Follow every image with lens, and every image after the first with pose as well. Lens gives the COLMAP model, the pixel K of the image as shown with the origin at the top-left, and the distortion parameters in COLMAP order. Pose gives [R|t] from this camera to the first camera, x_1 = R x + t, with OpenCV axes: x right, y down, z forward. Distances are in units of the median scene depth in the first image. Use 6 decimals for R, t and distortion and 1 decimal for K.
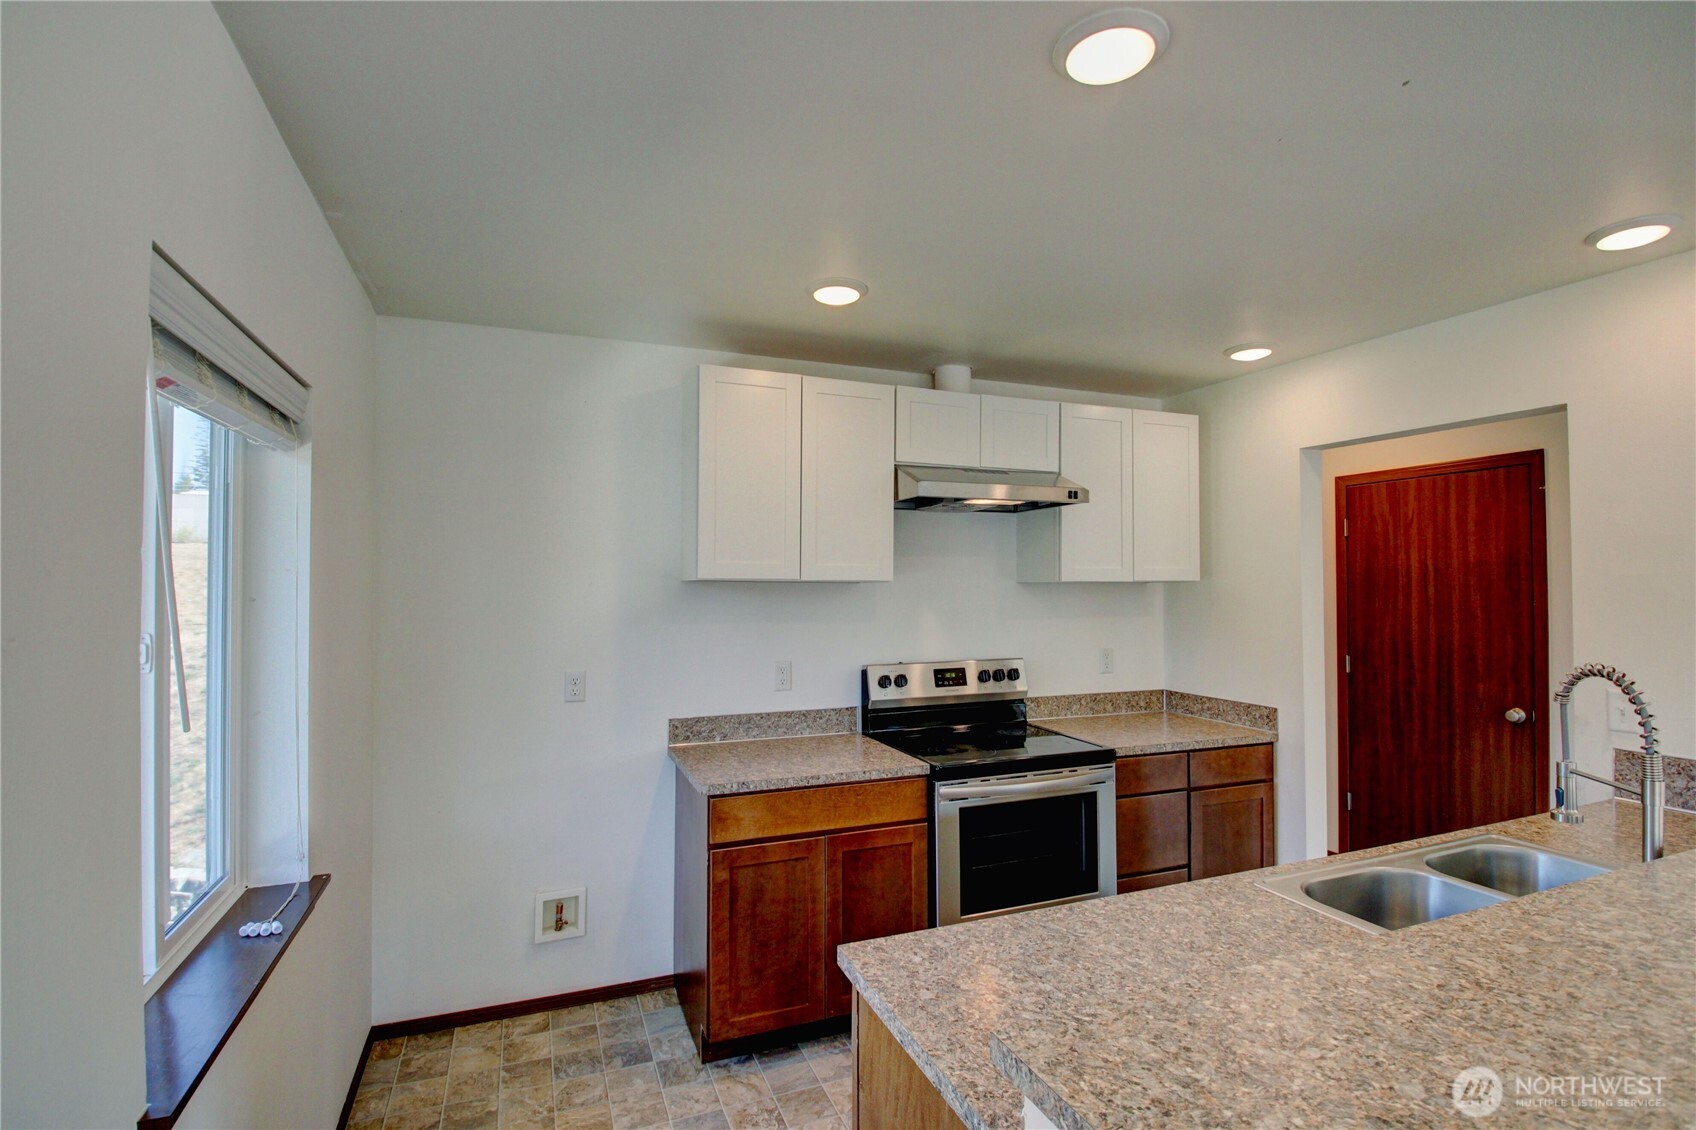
lens RADIAL K [[787.3, 0, 835.0], [0, 787.3, 567.3], [0, 0, 1]] dist [0.001874, -0.019298]
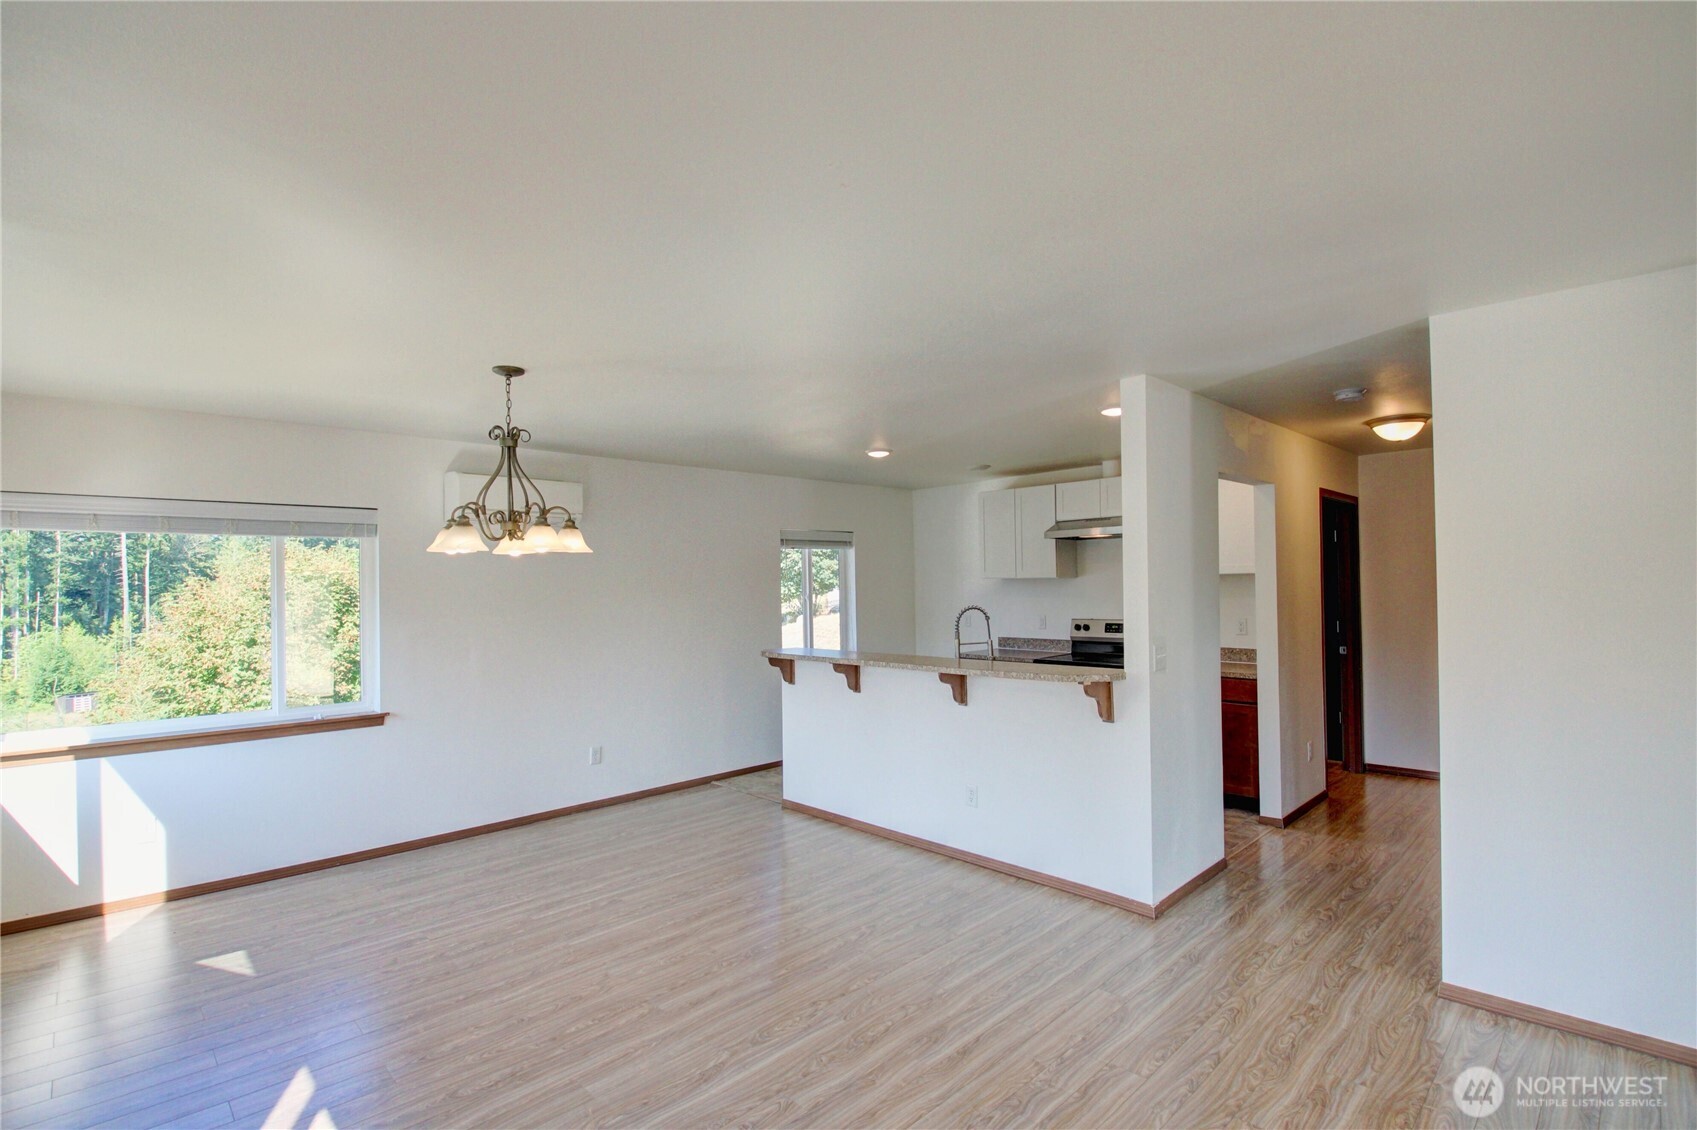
lens RADIAL K [[787.8, 0, 844.7], [0, 787.8, 565.4], [0, 0, 1]] dist [0.001874, -0.019298]
pose [[0.403174, -0.028707, -0.914673, 1.685441], [0.037444, 0.999188, -0.014855, -0.004855], [0.914357, -0.028260, 0.403922, -0.354877]]
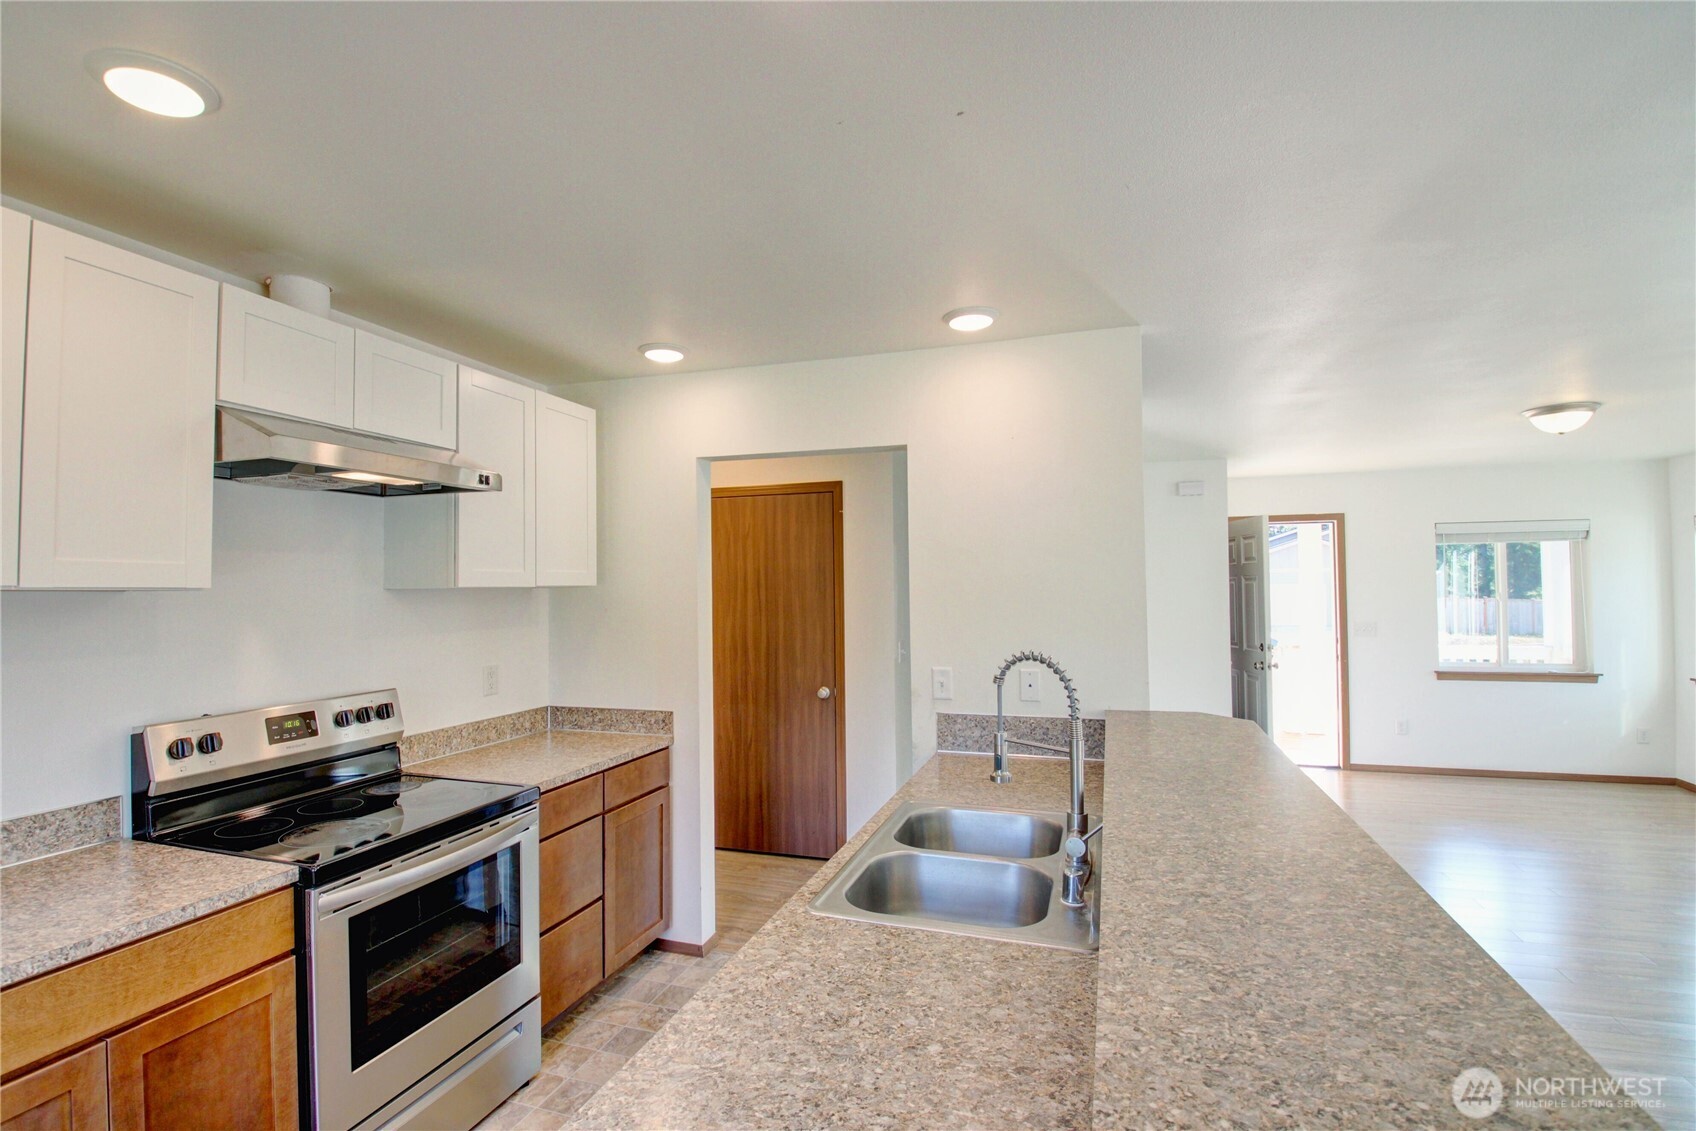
lens RADIAL K [[787.3, 0, 846.5], [0, 787.3, 571.9], [0, 0, 1]] dist [0.001874, -0.019298]
pose [[0.633635, 0.008818, 0.773582, -0.083182], [-0.008308, 0.999955, -0.004594, 0.002562], [-0.773588, -0.003516, 0.633680, 0.196605]]
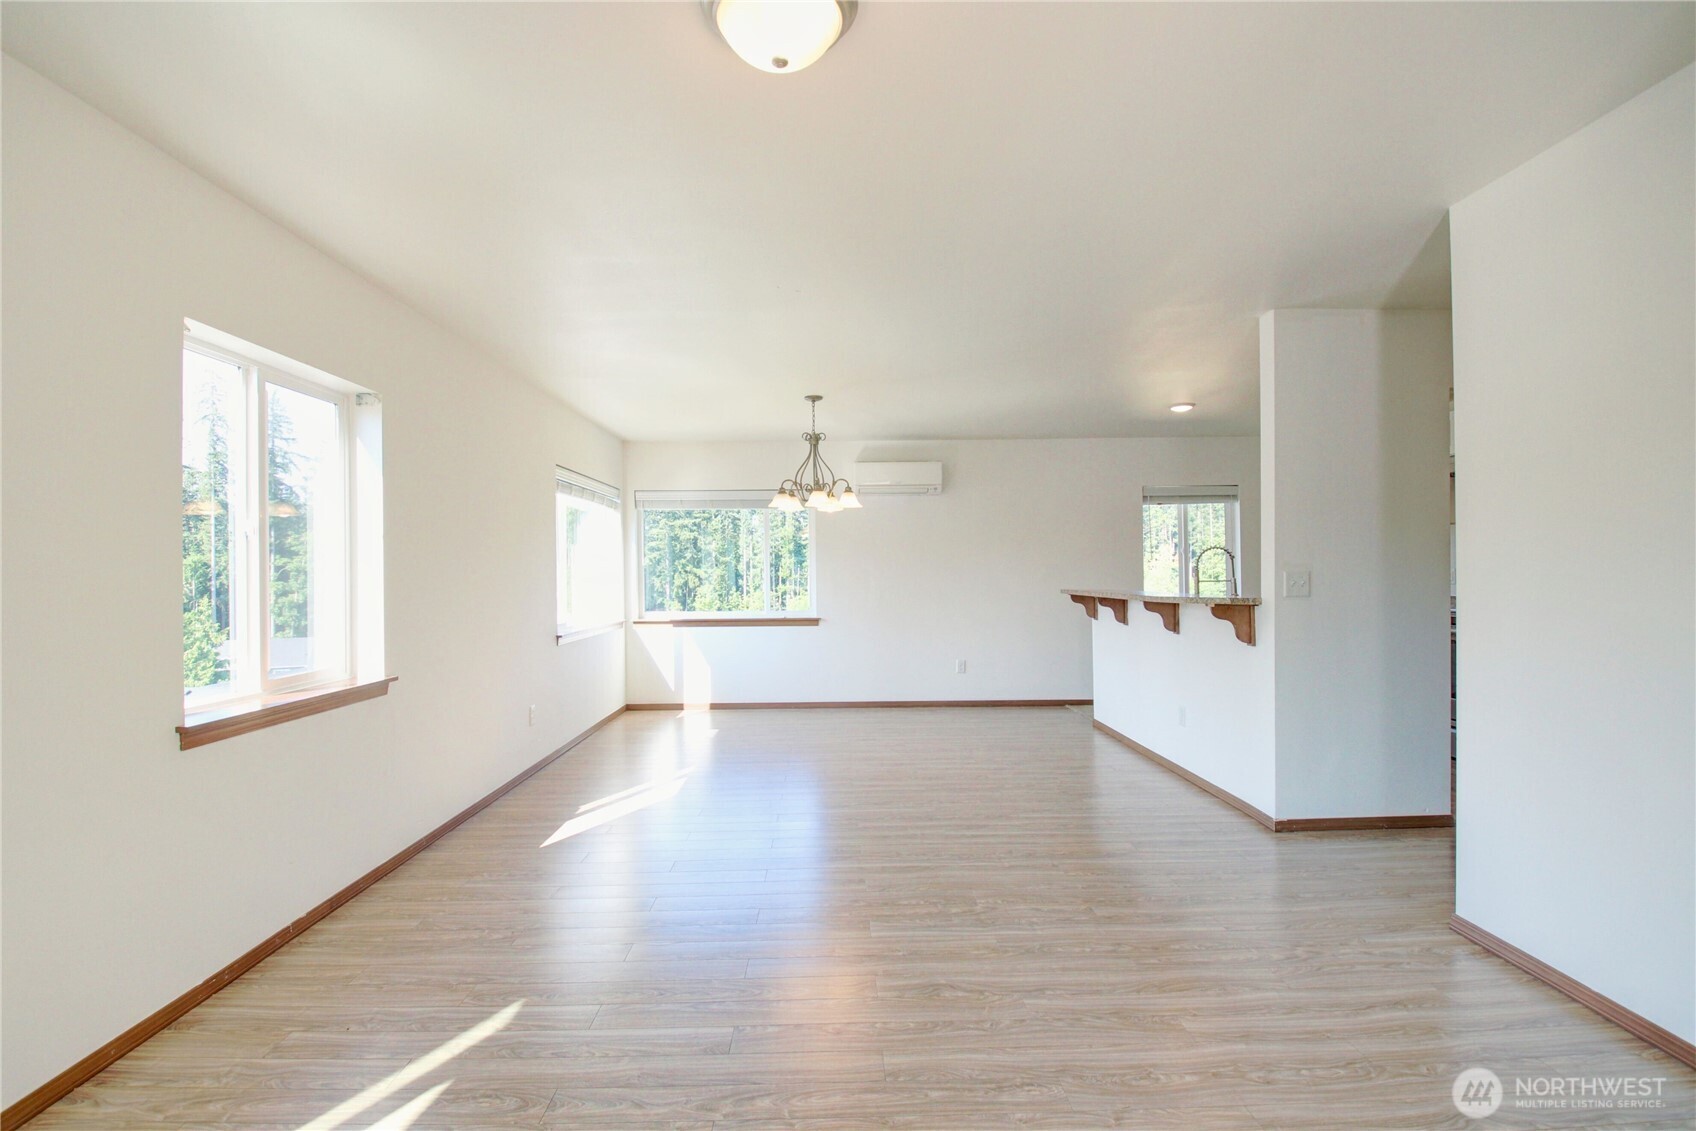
lens RADIAL K [[787.3, 0, 834.7], [0, 787.3, 569.3], [0, 0, 1]] dist [0.001874, -0.019298]
pose [[-0.338903, 0.001399, -0.940820, 2.154242], [0.032242, 0.999429, -0.010128, 0.095912], [0.940269, -0.033766, -0.338754, 0.279778]]
